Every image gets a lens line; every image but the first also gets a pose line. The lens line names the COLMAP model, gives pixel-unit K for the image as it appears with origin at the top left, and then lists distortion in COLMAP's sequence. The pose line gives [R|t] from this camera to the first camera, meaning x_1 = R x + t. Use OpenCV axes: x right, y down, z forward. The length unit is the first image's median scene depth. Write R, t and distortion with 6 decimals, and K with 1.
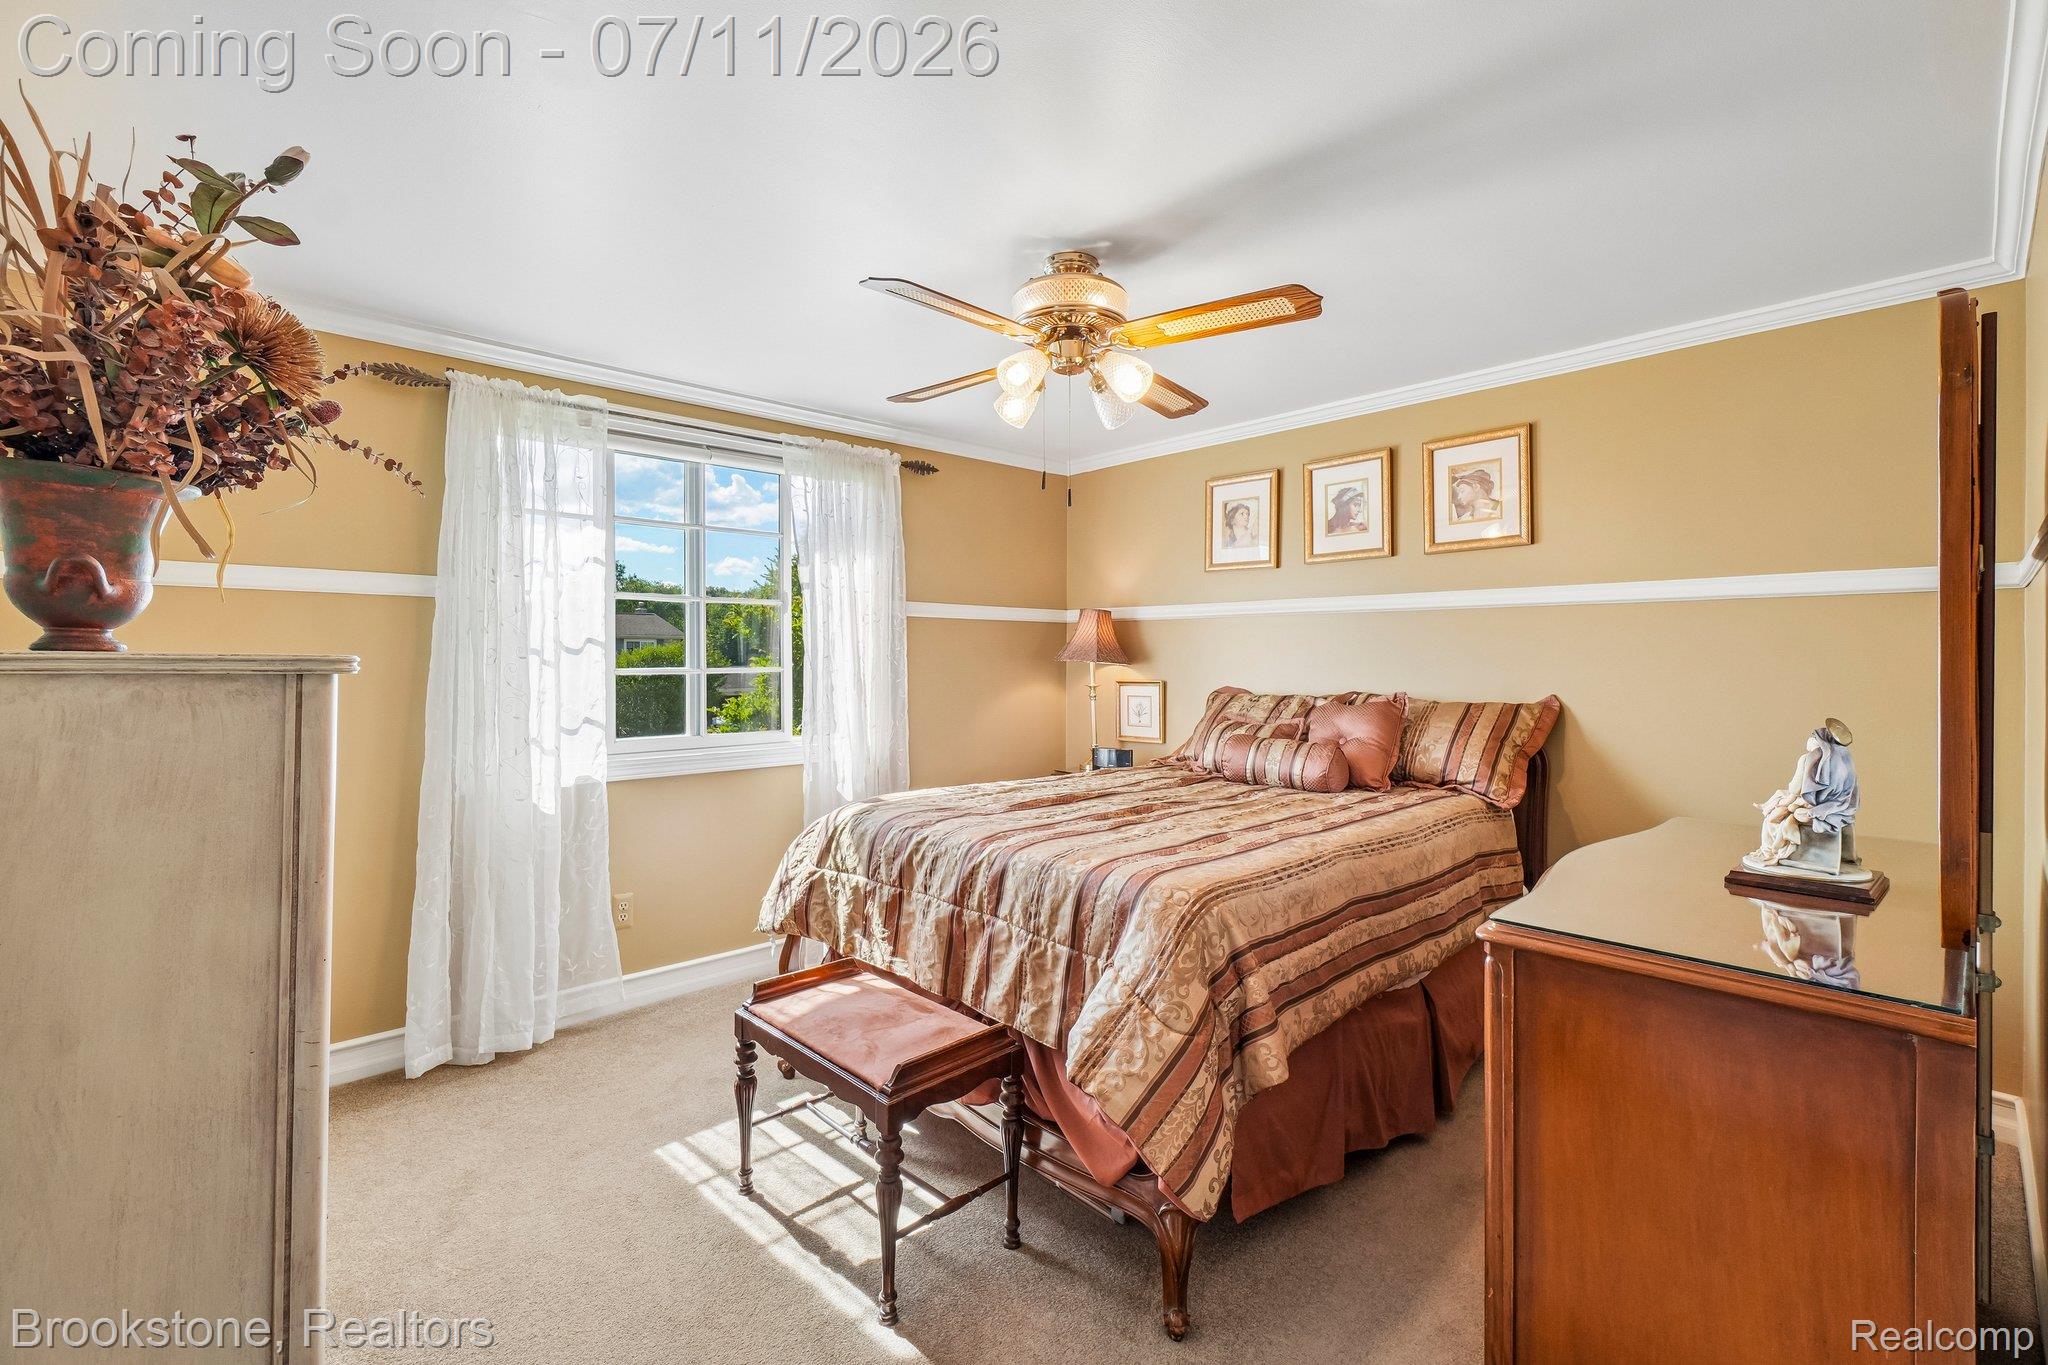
lens RADIAL K [[899.9, 0, 1036.8], [0, 899.9, 667.2], [0, 0, 1]] dist [-0.009826, 0.000753]
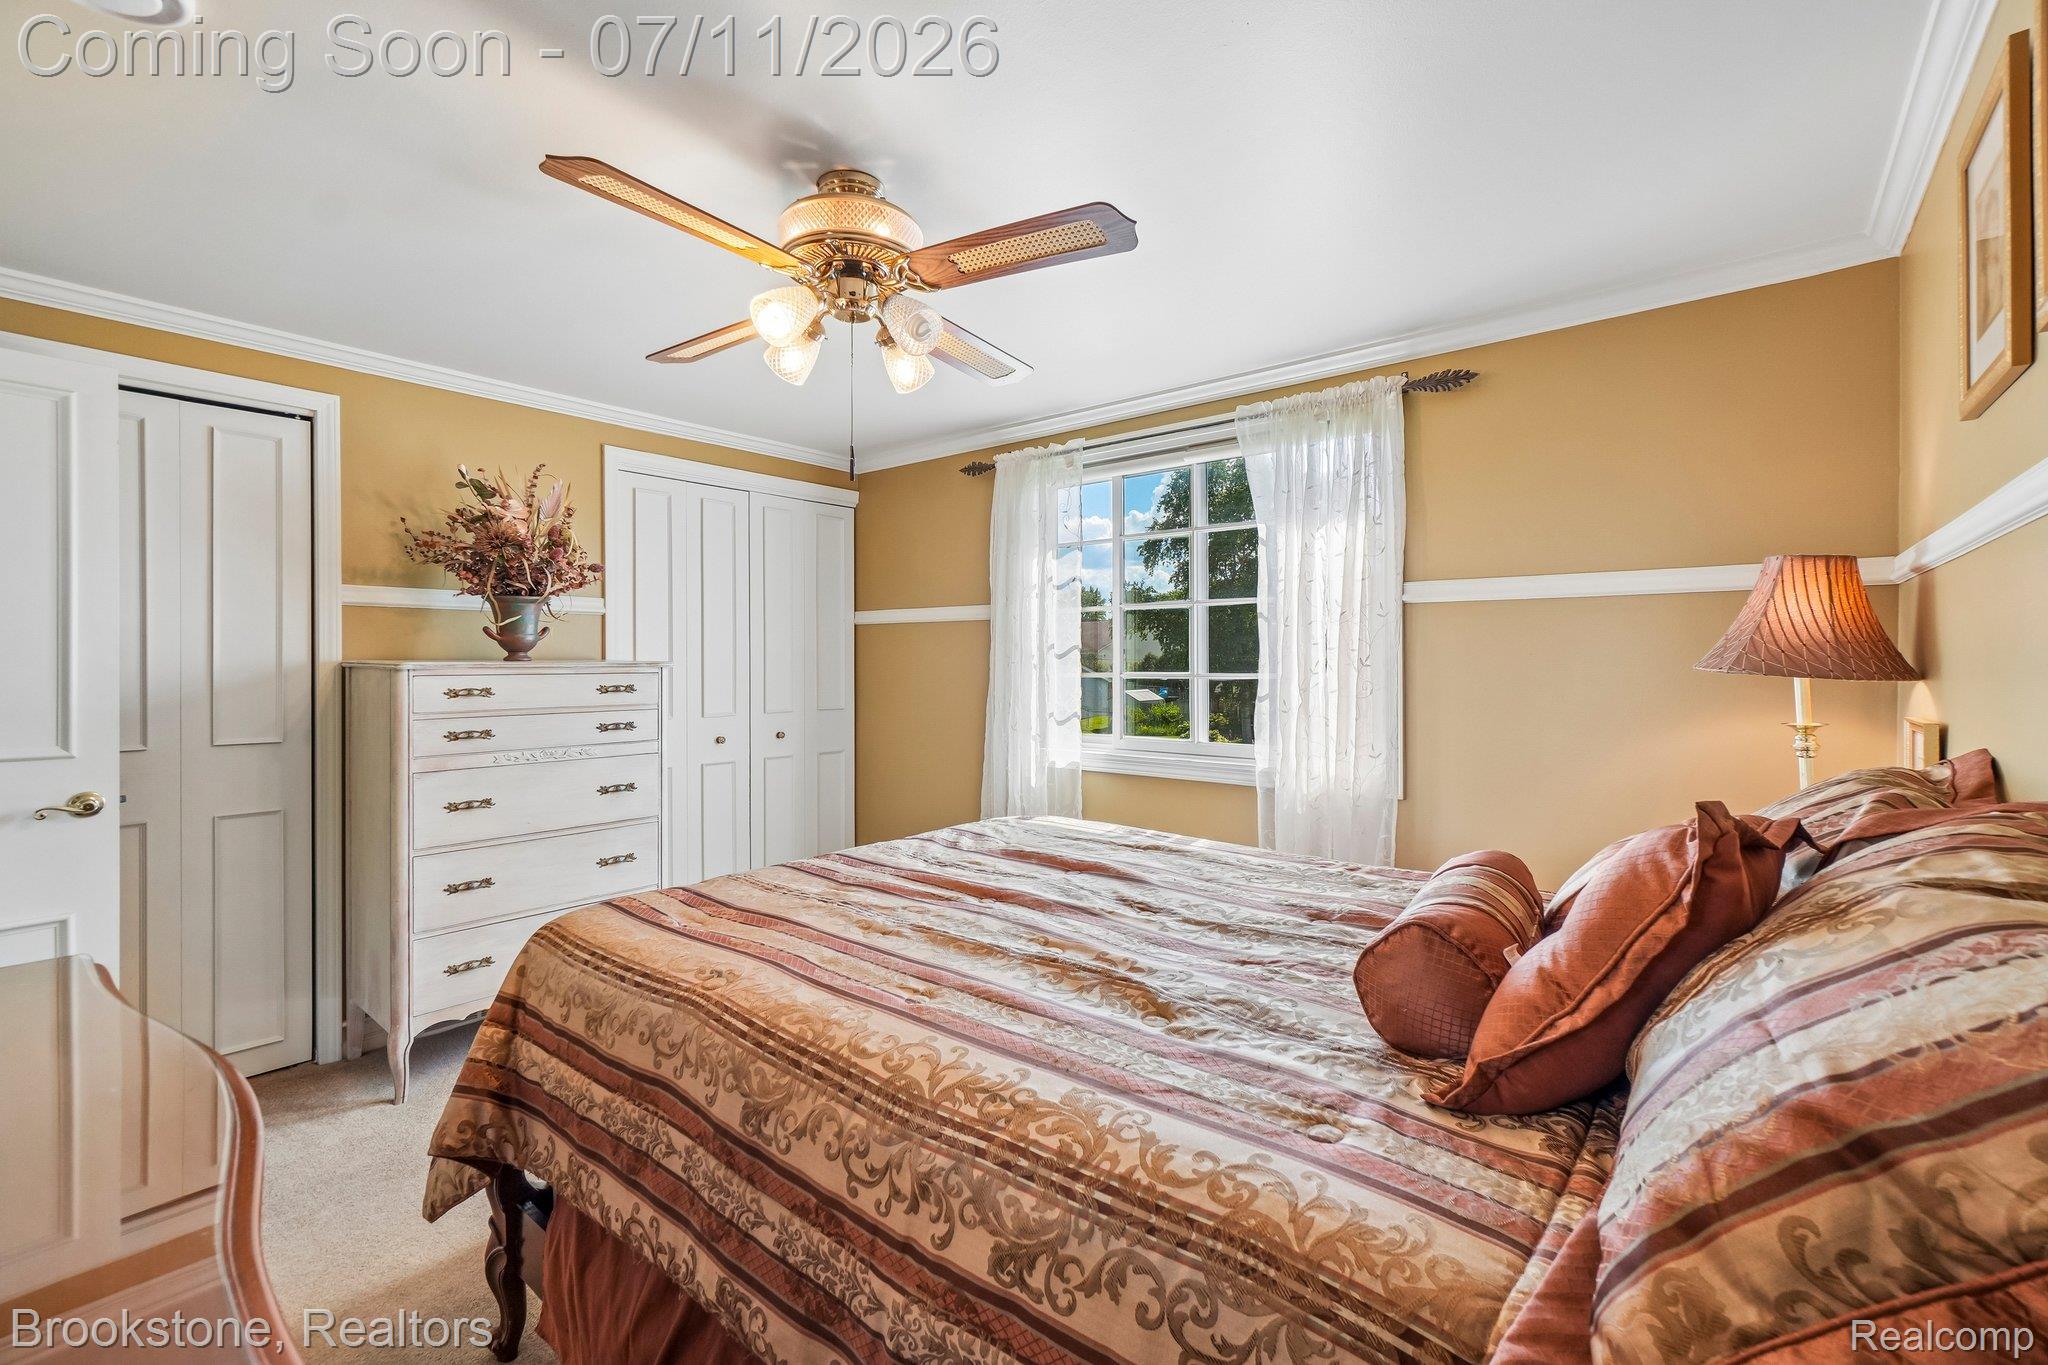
lens RADIAL K [[899.9, 0, 1035.1], [0, 899.9, 671.0], [0, 0, 1]] dist [-0.009826, 0.000753]
pose [[0.125709, 0.009098, -0.992025, 0.583667], [-0.006035, 0.999946, 0.008406, -0.008660], [0.992049, 0.004930, 0.125757, 0.706165]]
